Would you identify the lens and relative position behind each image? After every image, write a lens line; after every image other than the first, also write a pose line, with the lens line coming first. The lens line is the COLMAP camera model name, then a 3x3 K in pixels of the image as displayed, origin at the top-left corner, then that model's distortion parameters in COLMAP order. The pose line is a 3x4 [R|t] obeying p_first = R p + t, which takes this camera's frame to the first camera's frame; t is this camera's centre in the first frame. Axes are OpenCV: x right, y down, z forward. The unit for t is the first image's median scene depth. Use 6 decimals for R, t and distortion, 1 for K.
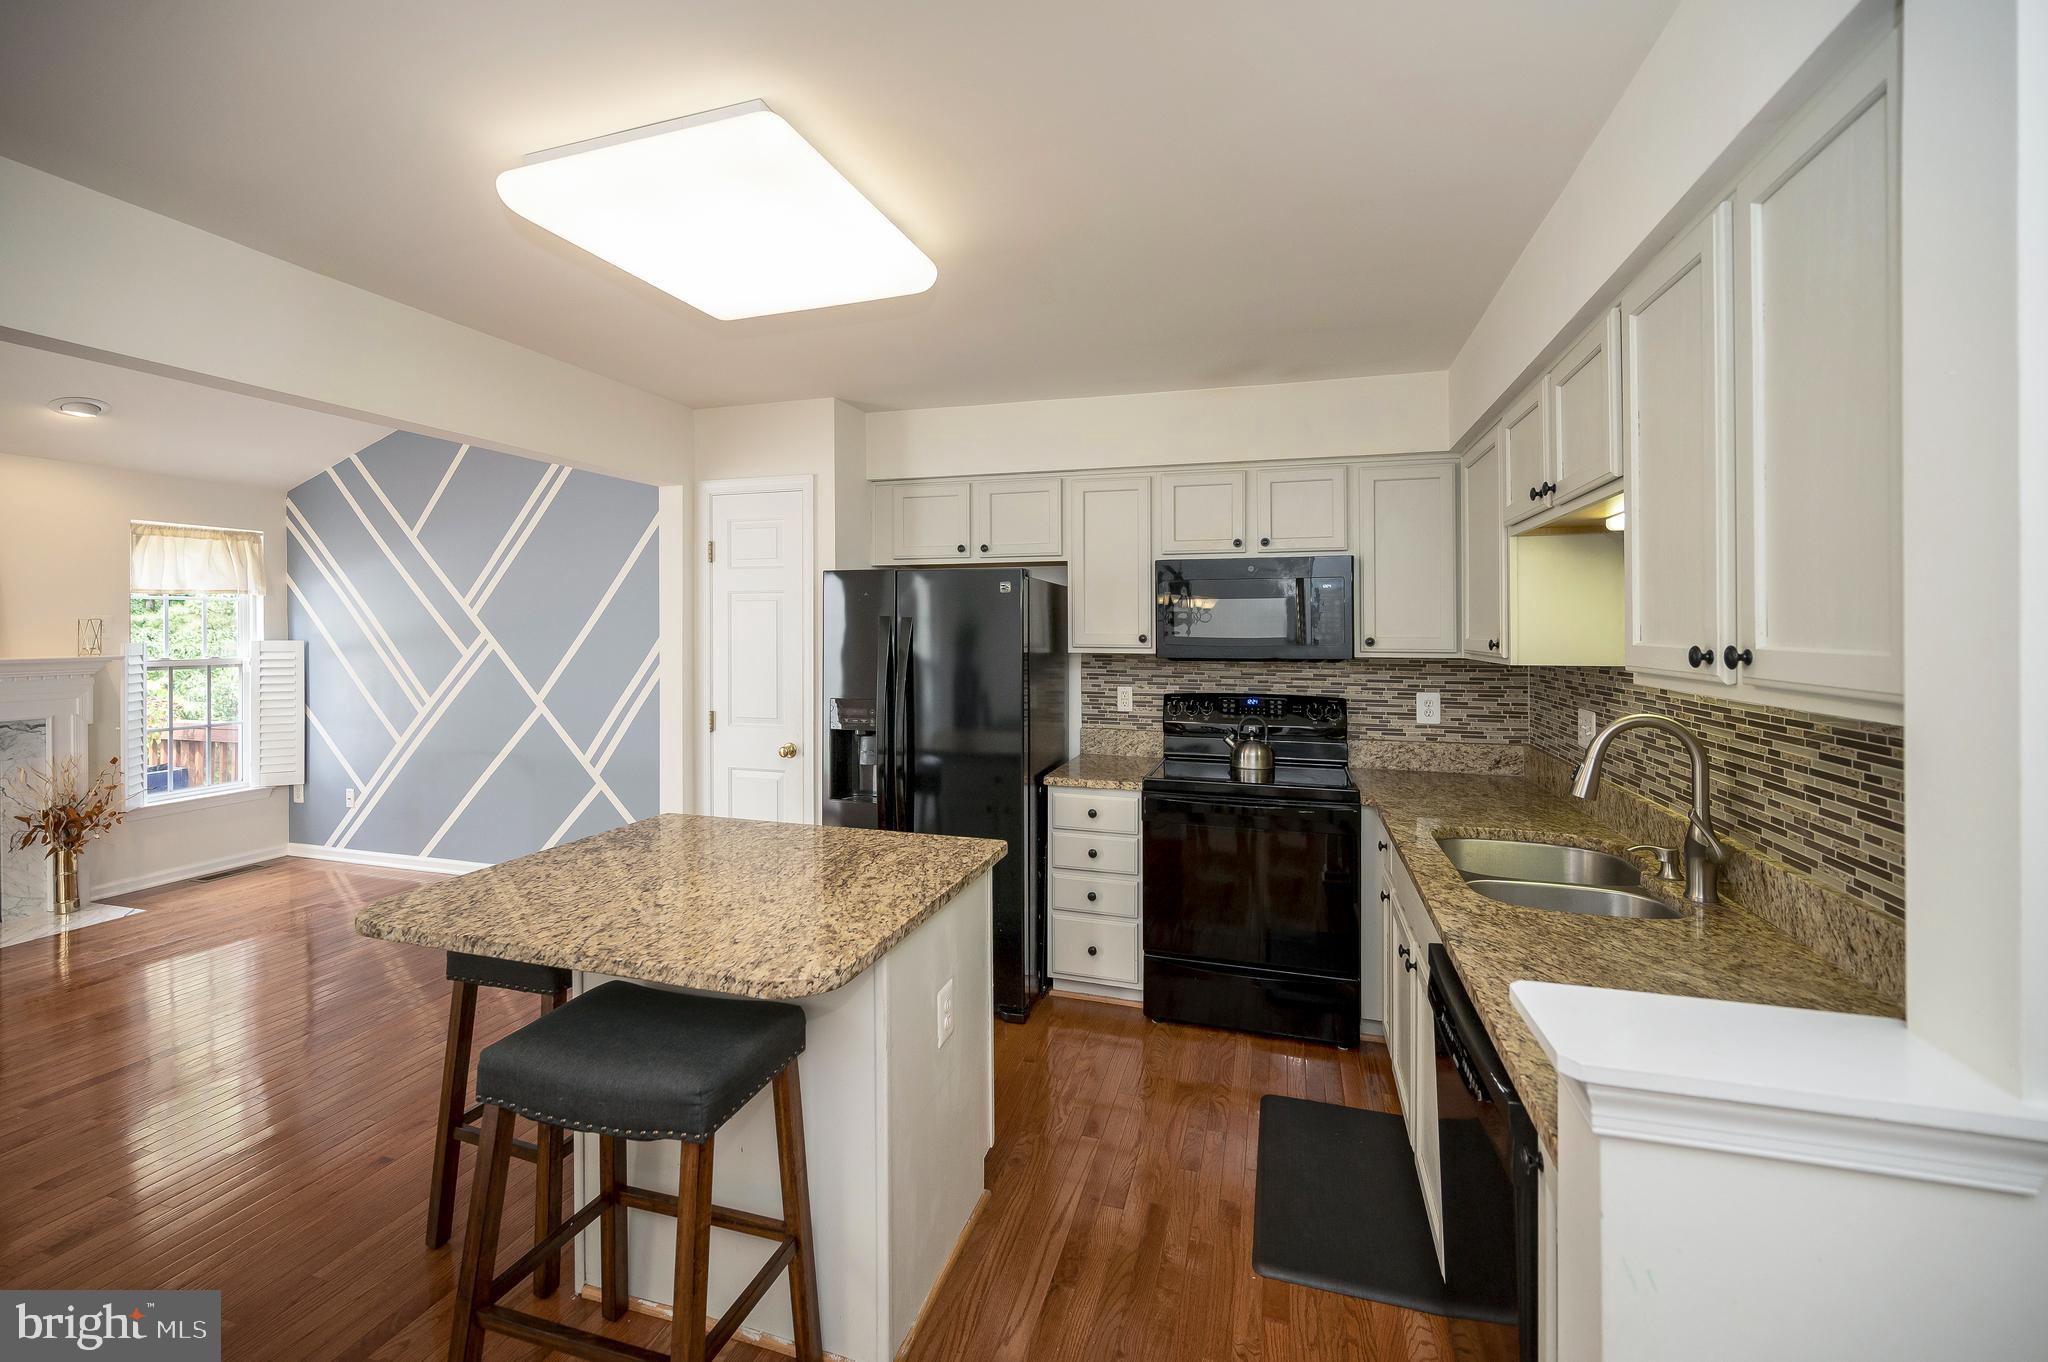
lens RADIAL K [[825.6, 0, 1031.2], [0, 825.6, 633.3], [0, 0, 1]] dist [0.000009, 0.000026]
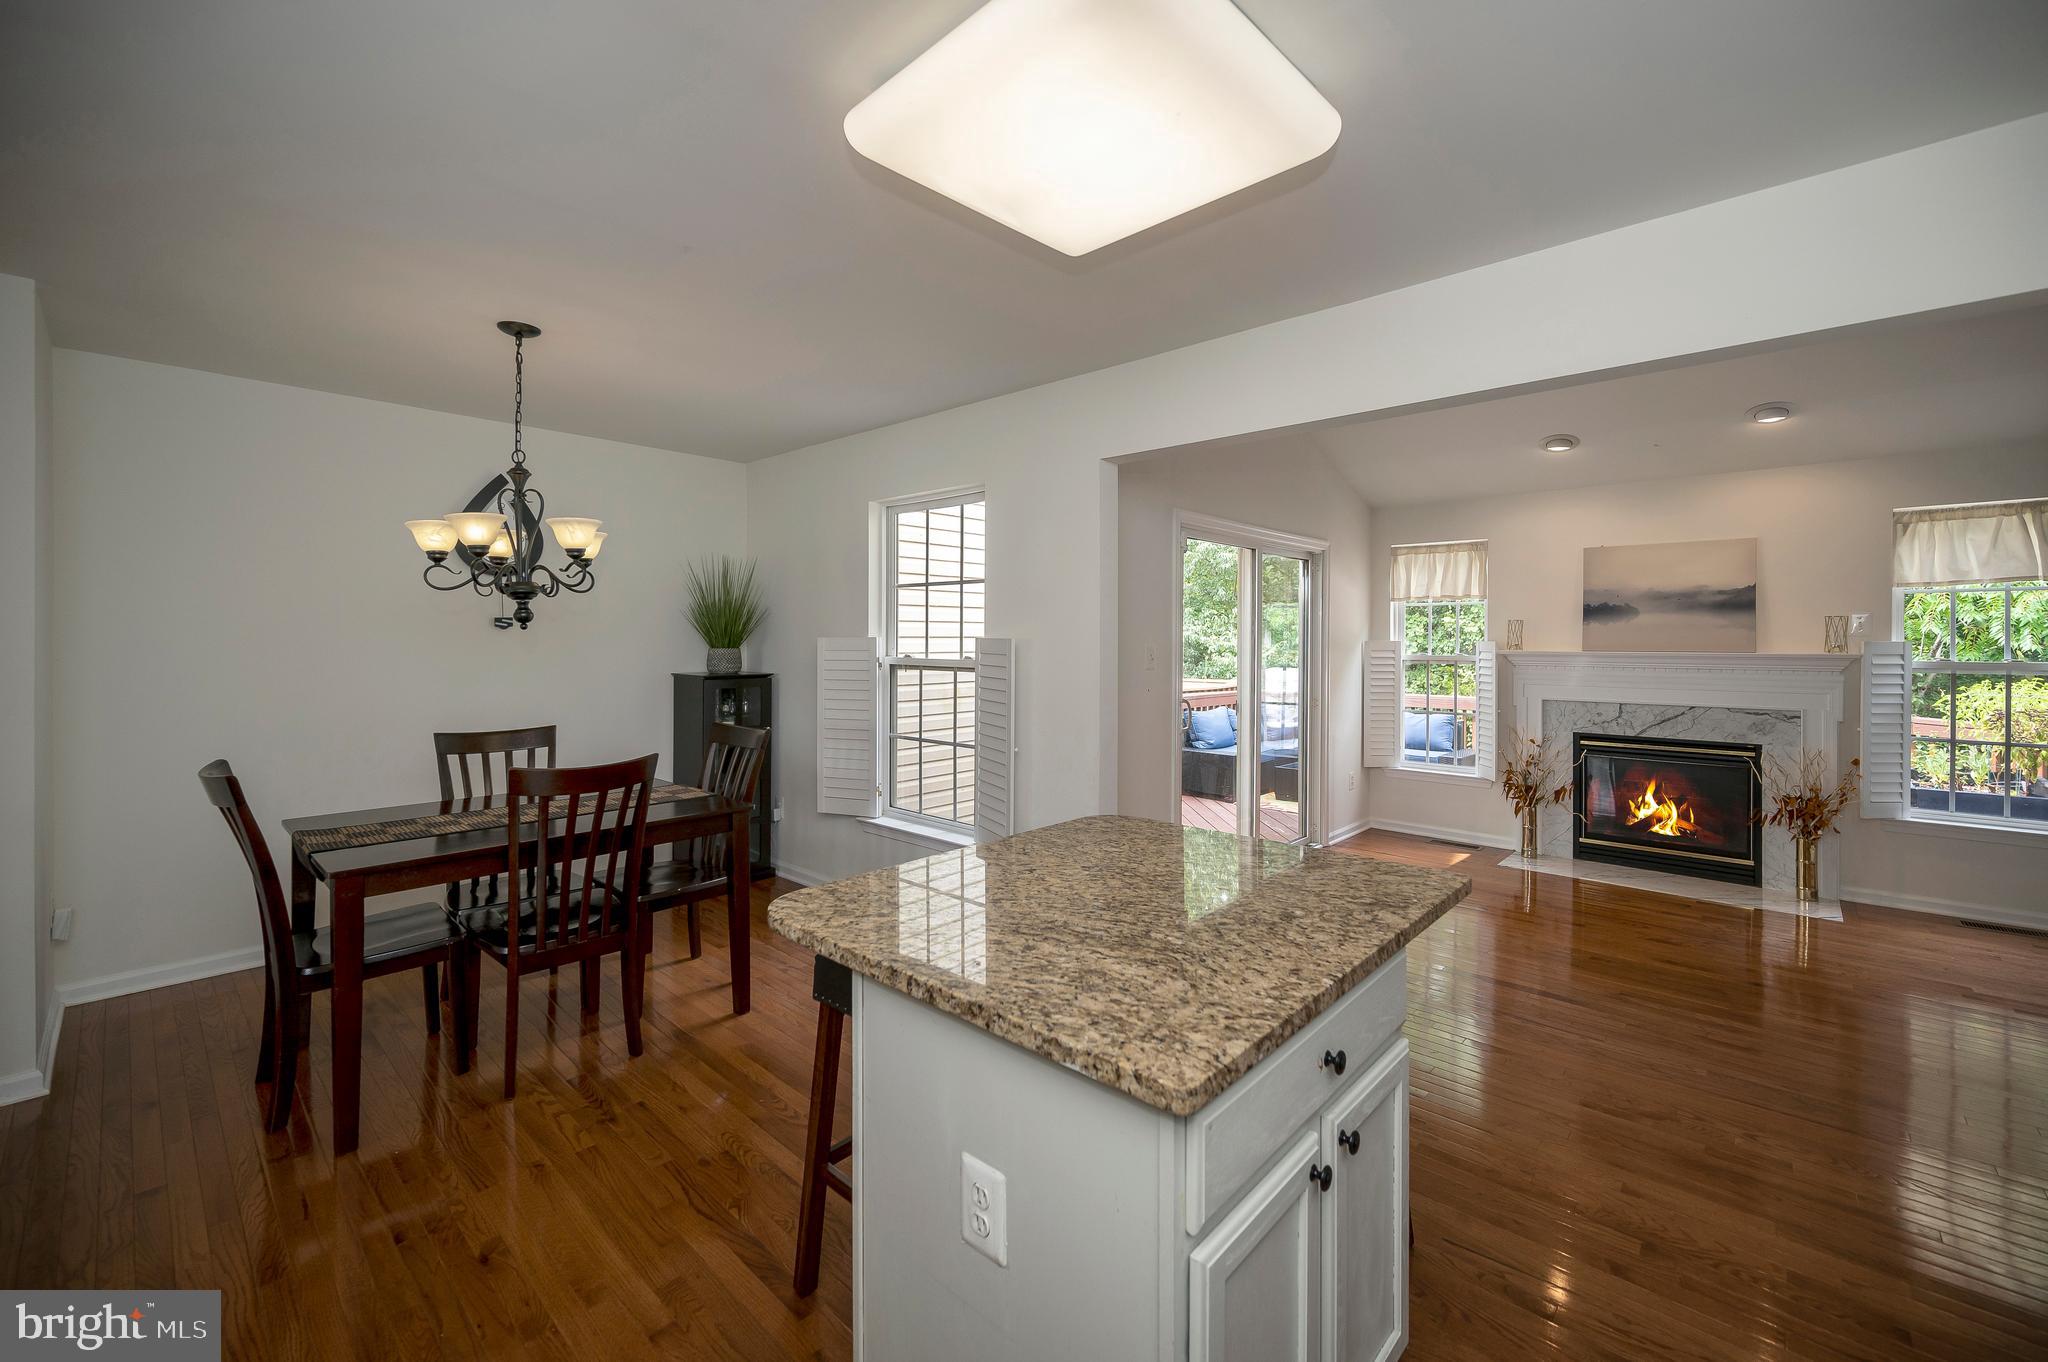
lens RADIAL K [[834.2, 0, 1030.9], [0, 834.2, 645.5], [0, 0, 1]] dist [0.000181, 0.000032]
pose [[-0.434167, 0.008591, -0.900792, 0.169182], [-0.008106, 0.999877, 0.013443, 0.010963], [0.900796, 0.013138, -0.434044, 0.498935]]
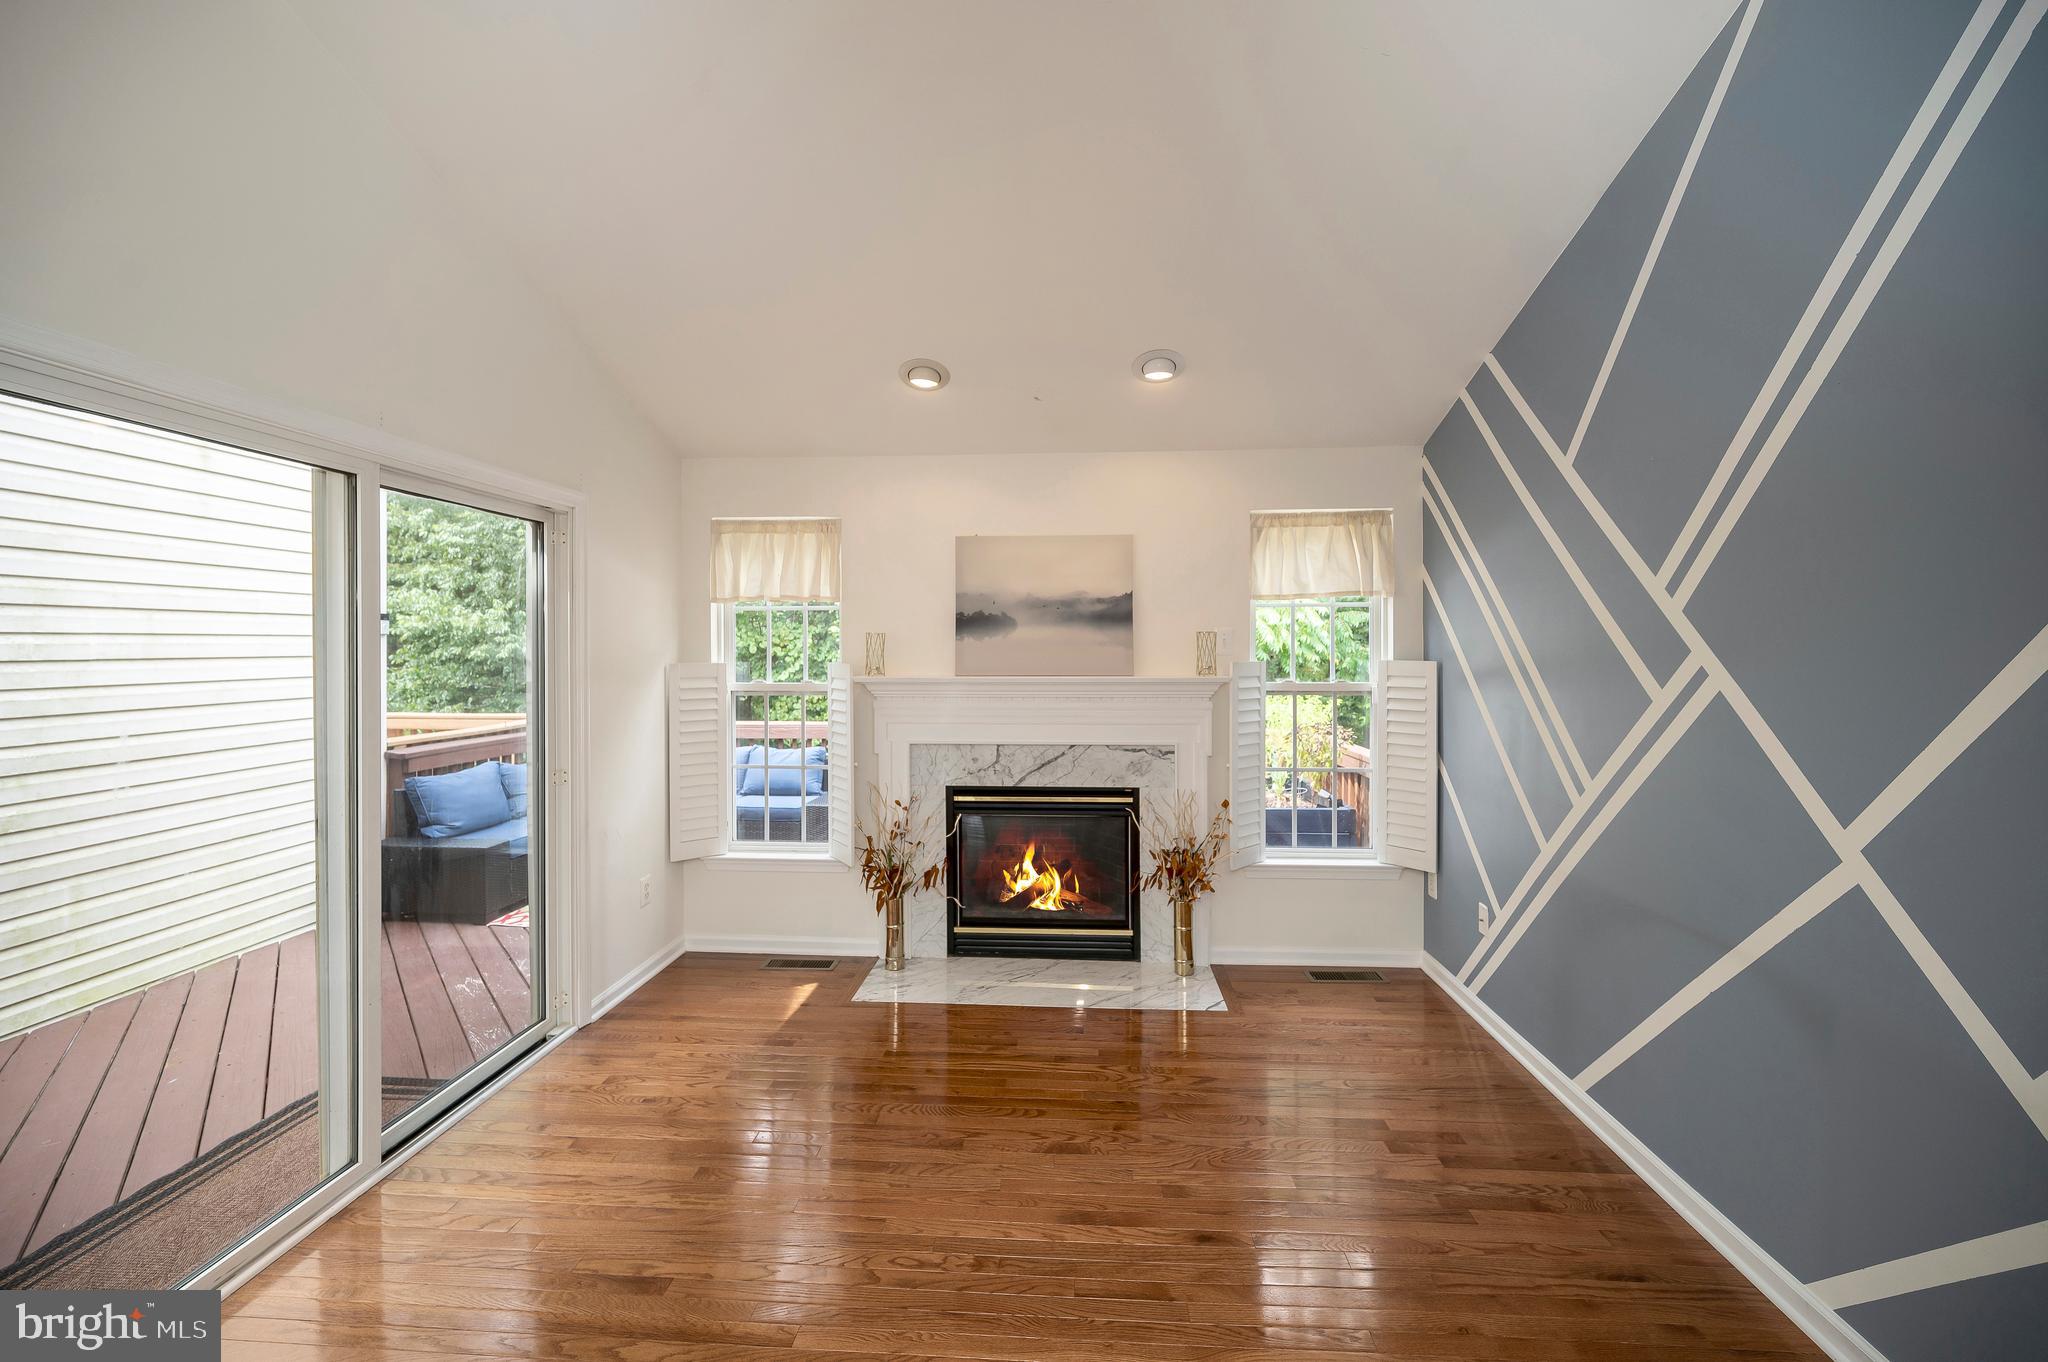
lens RADIAL K [[825.0, 0, 1016.5], [0, 825.0, 651.7], [0, 0, 1]] dist [0.001172, 0.000075]
pose [[0.213711, 0.006885, -0.976873, -0.318689], [-0.006732, 0.999962, 0.005575, -0.000630], [0.976874, 0.005385, 0.213749, 0.560182]]
